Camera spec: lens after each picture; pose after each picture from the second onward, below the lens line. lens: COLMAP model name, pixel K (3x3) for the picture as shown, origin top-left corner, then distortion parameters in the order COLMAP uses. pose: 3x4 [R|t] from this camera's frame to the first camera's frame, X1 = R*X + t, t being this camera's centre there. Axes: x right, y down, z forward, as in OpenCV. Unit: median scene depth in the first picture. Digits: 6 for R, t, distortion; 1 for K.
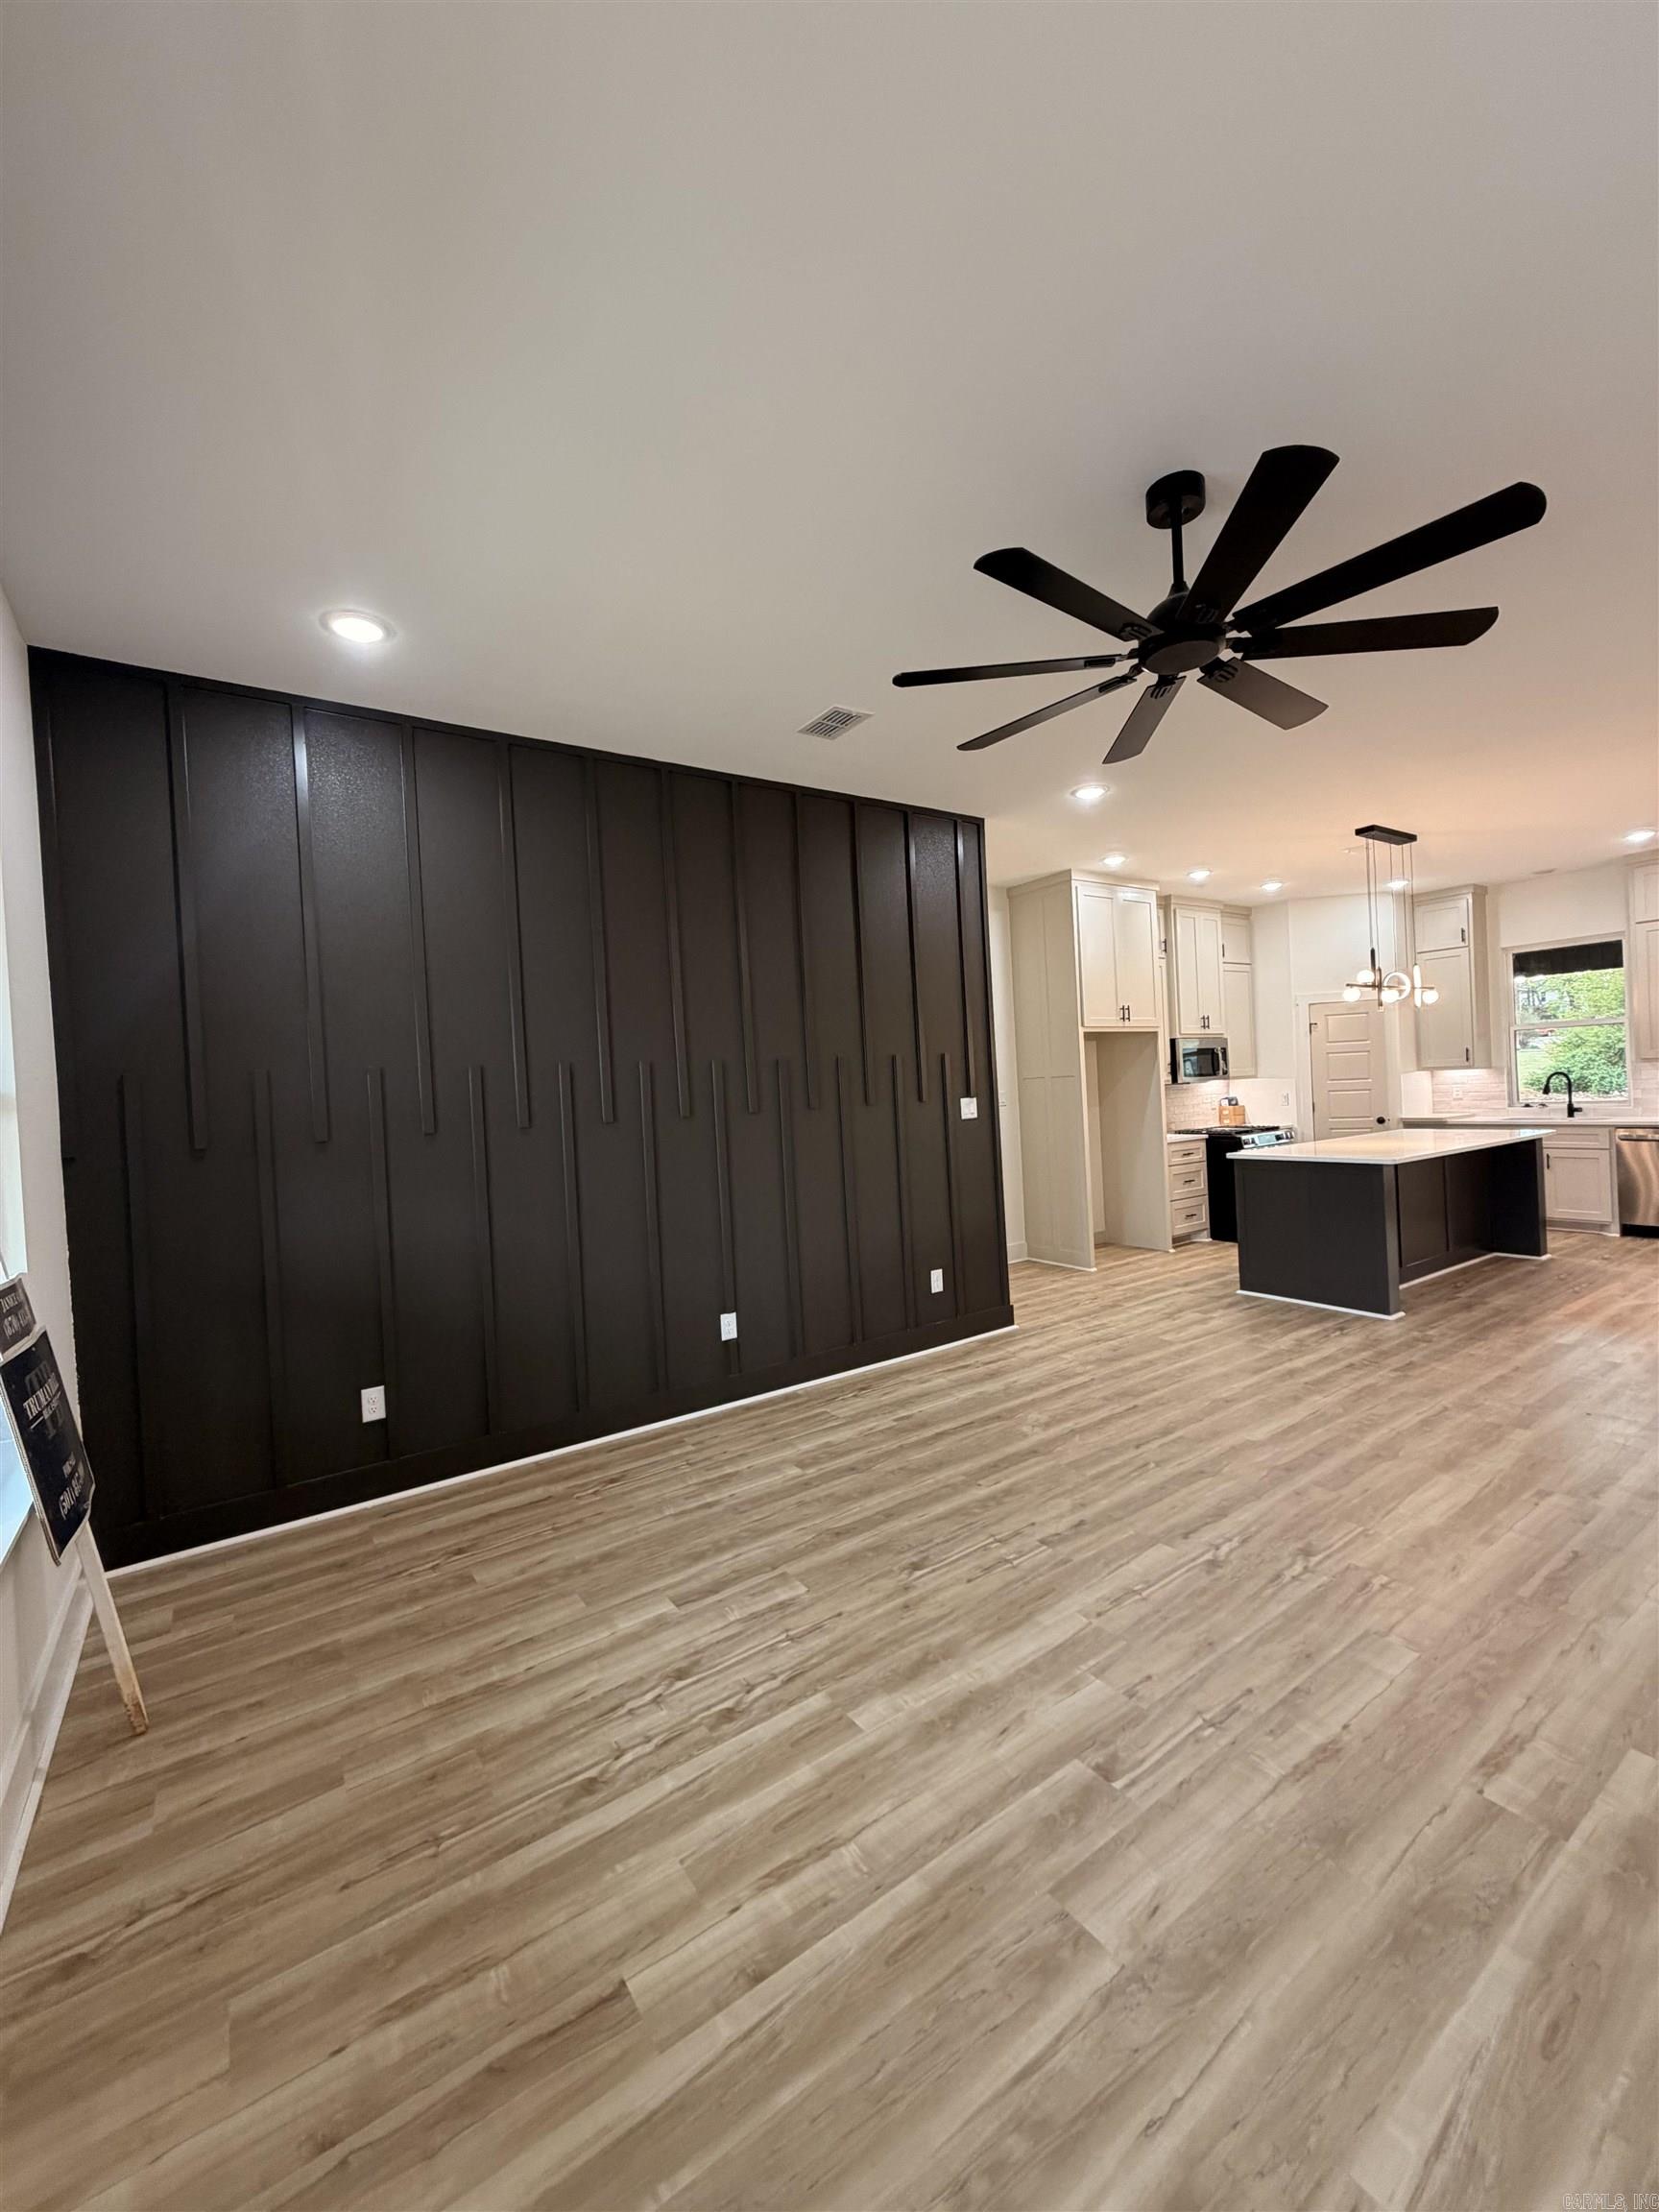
lens RADIAL K [[879.0, 0, 828.4], [0, 879.0, 1099.8], [0, 0, 1]] dist [-0.000261, 0.000084]
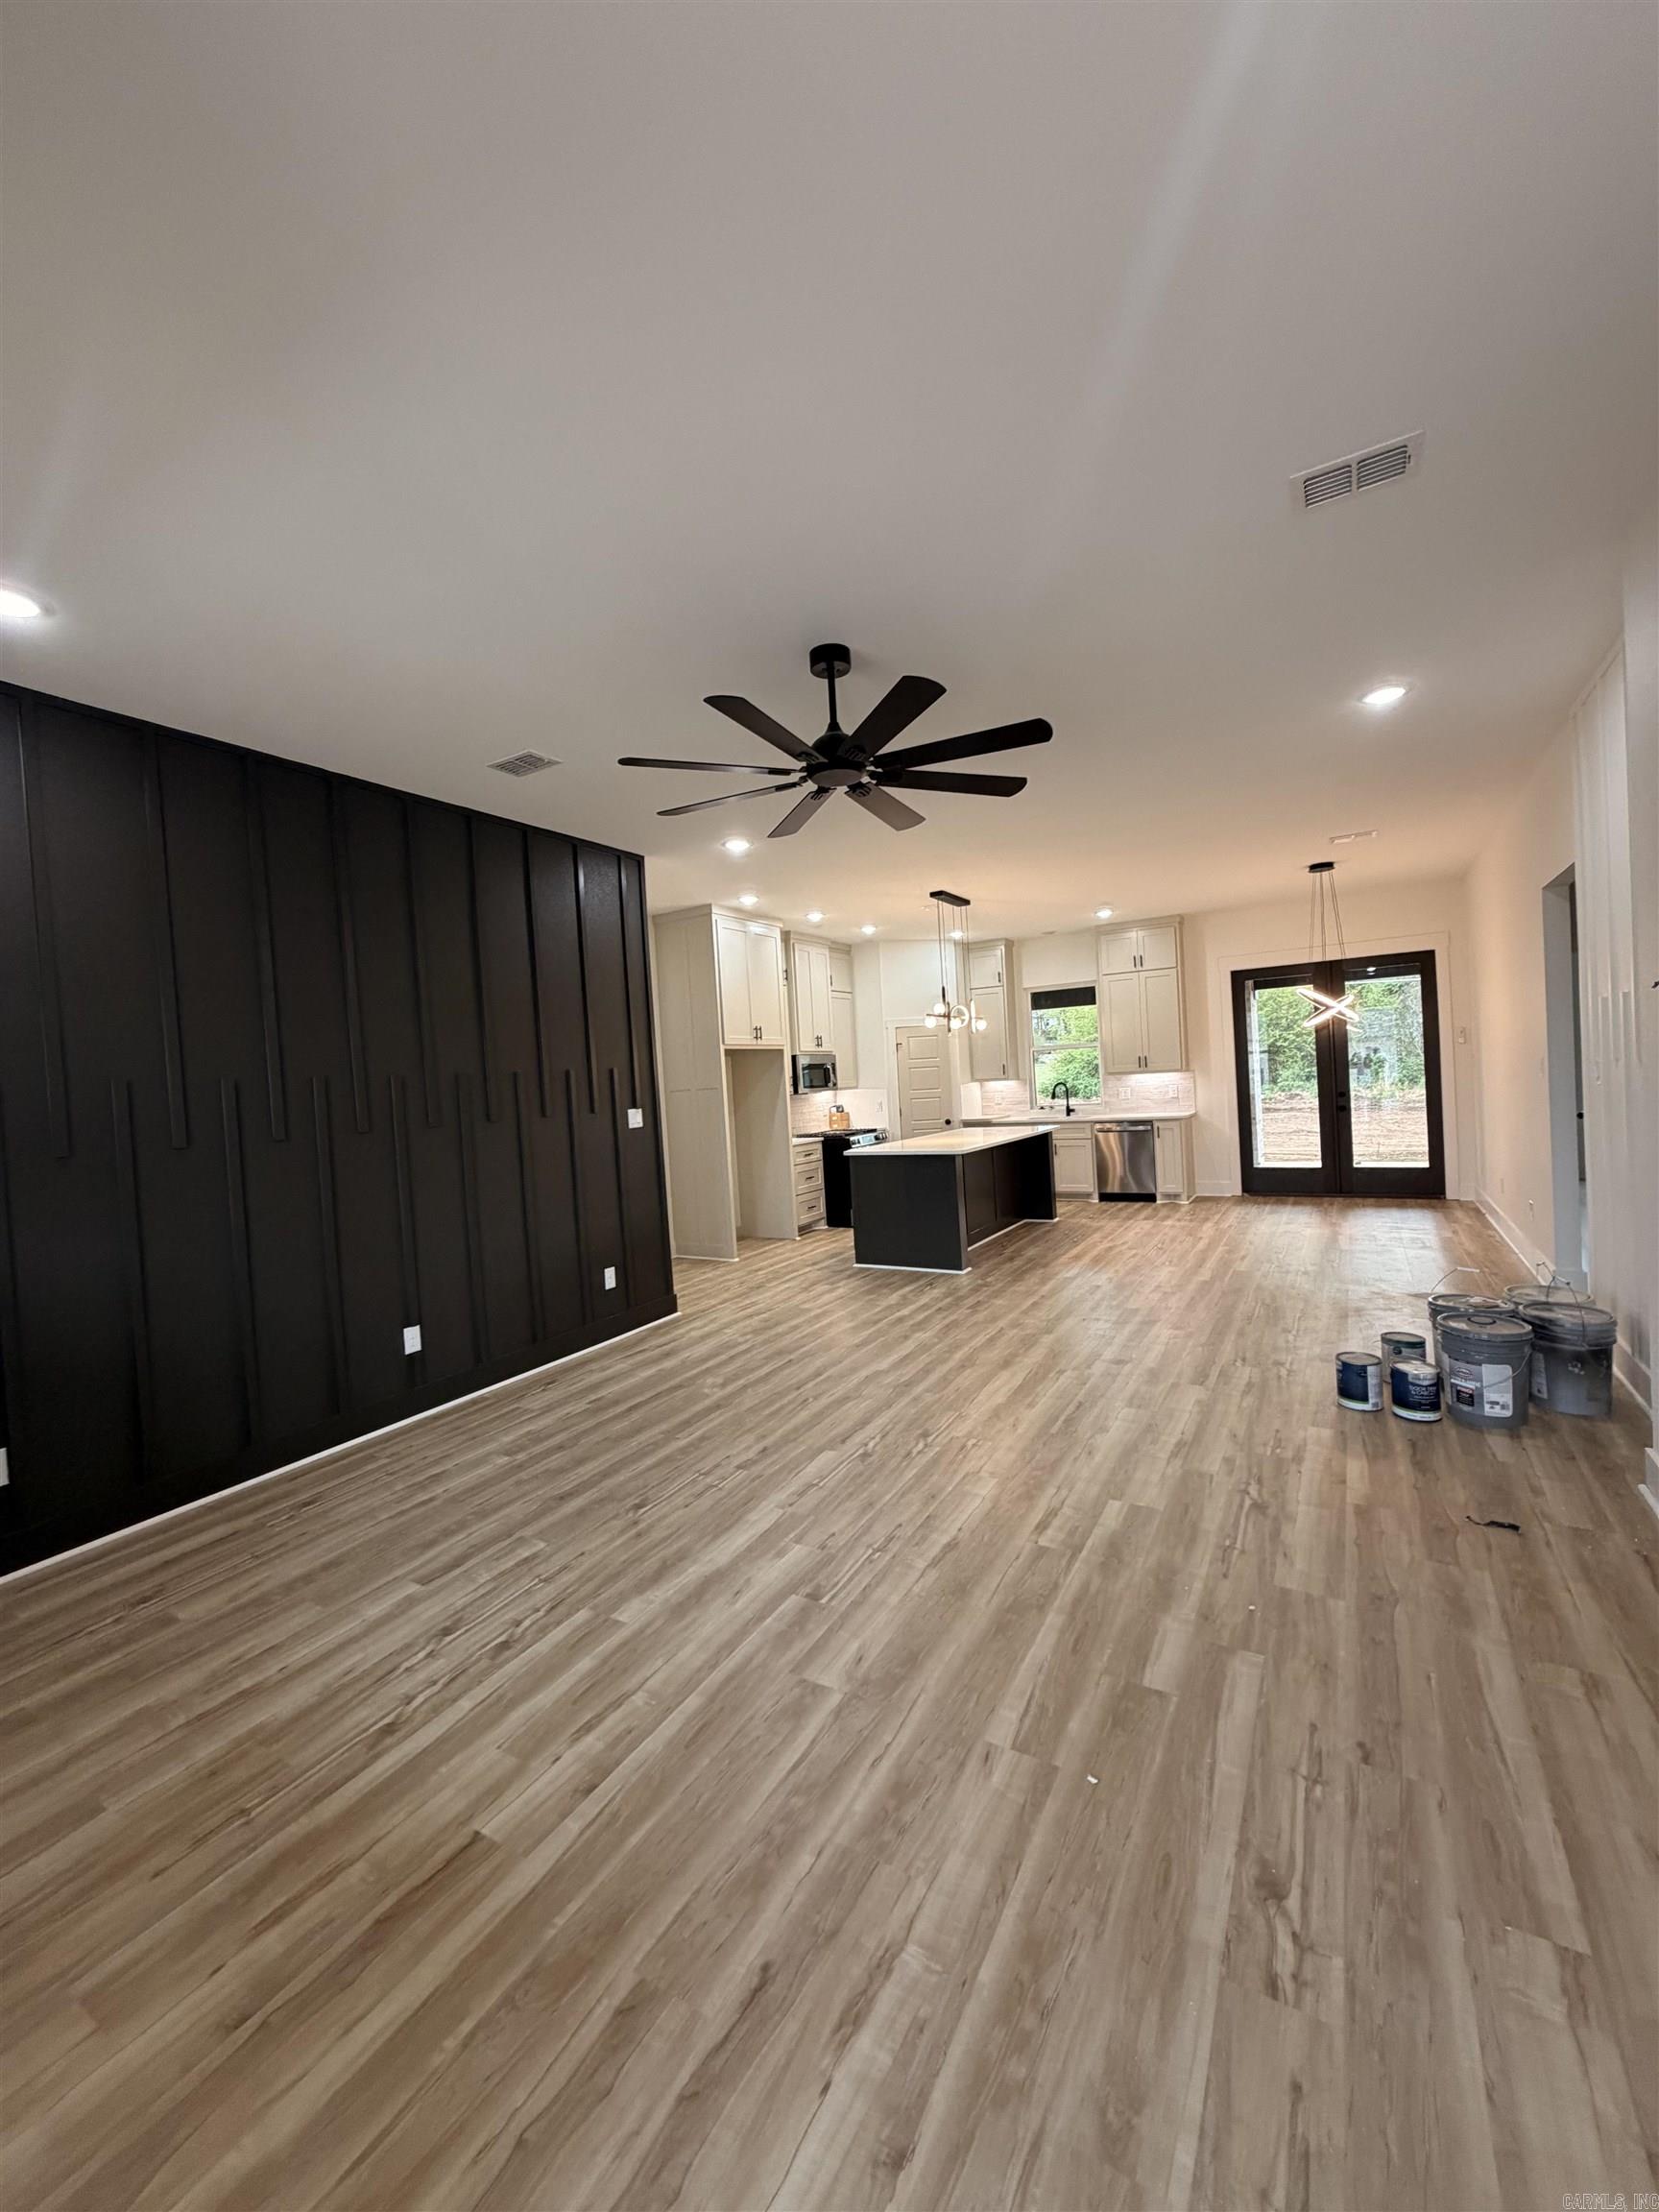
lens RADIAL K [[879.0, 0, 828.4], [0, 879.0, 1099.8], [0, 0, 1]] dist [-0.000261, 0.000084]
pose [[0.905973, -0.012769, 0.423143, -0.116891], [0.018780, 0.999773, -0.010040, 0.003098], [-0.422919, 0.017042, 0.906007, -0.131241]]
